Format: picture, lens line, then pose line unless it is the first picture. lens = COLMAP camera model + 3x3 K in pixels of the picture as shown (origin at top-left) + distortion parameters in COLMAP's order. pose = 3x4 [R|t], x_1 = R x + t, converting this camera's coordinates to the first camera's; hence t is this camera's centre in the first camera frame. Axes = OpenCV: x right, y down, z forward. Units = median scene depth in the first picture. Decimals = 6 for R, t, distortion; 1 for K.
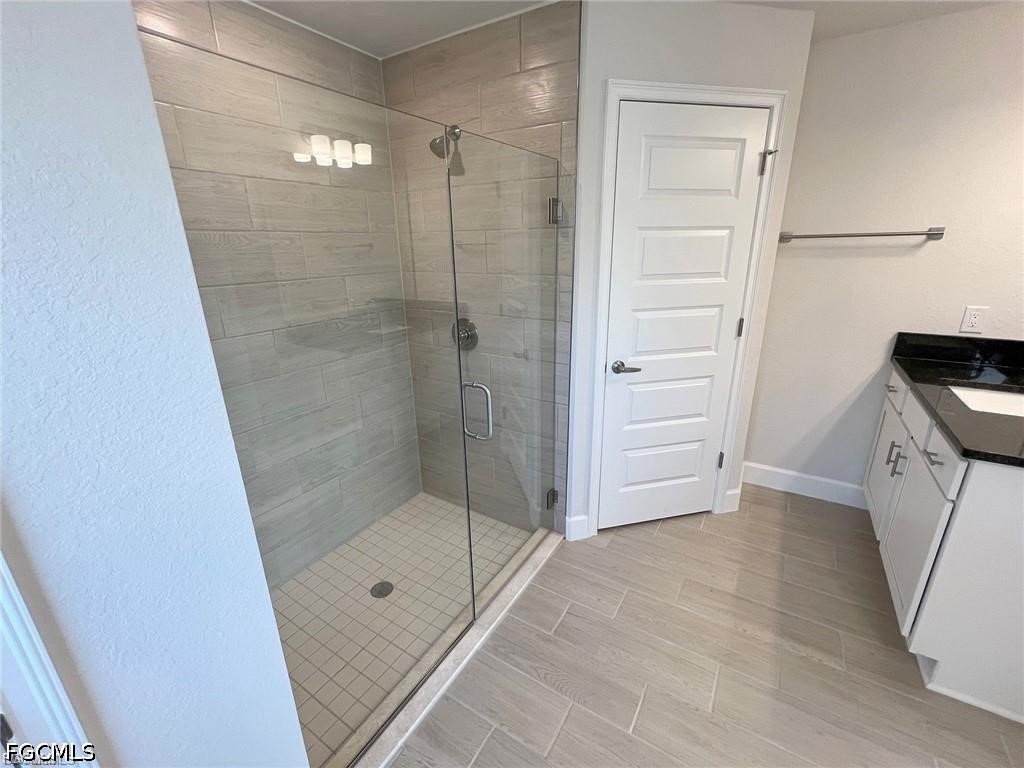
lens RADIAL K [[435.5, 0, 507.5], [0, 435.5, 381.9], [0, 0, 1]] dist [0.000345, 0.000031]
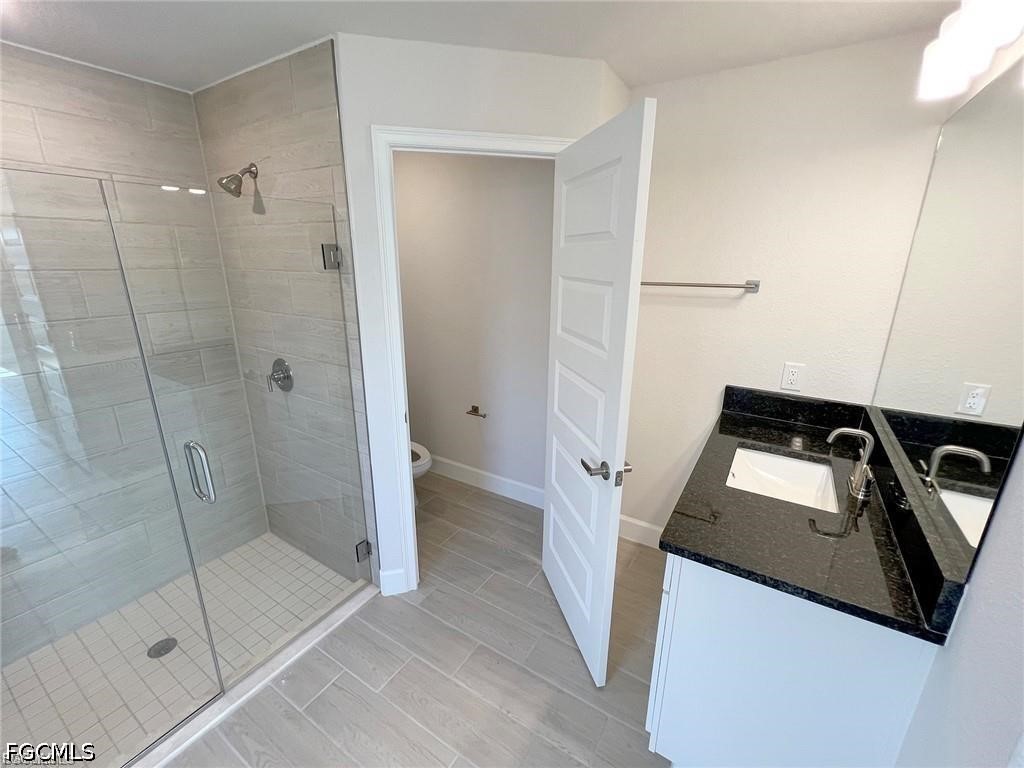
lens RADIAL K [[433.8, 0, 505.4], [0, 433.8, 381.5], [0, 0, 1]] dist [0.002032, -0.000240]
pose [[0.999685, 0.025058, 0.001095, 0.438051], [-0.025016, 0.999268, -0.028956, -0.088759], [-0.001820, 0.028919, 0.999580, 0.047311]]
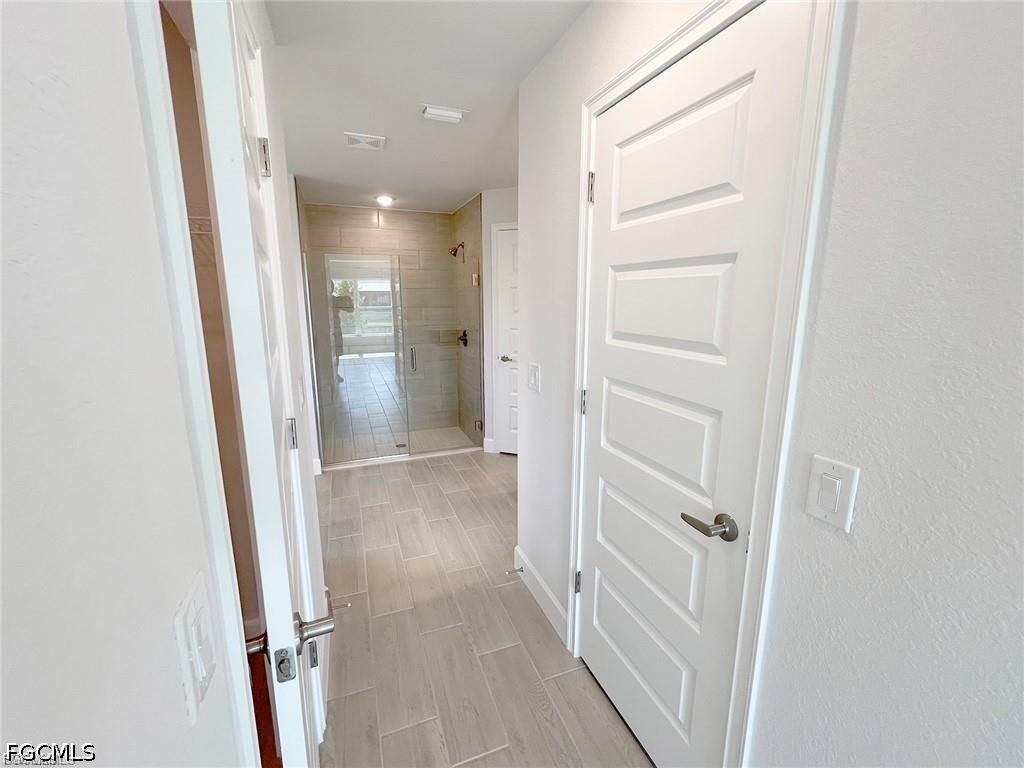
lens RADIAL K [[435.5, 0, 507.5], [0, 435.5, 381.9], [0, 0, 1]] dist [0.000345, 0.000031]
pose [[0.798026, 0.135190, -0.587263, 1.403209], [-0.199421, 0.978850, -0.045657, 0.156401], [0.568670, 0.153548, 0.808107, -0.528829]]
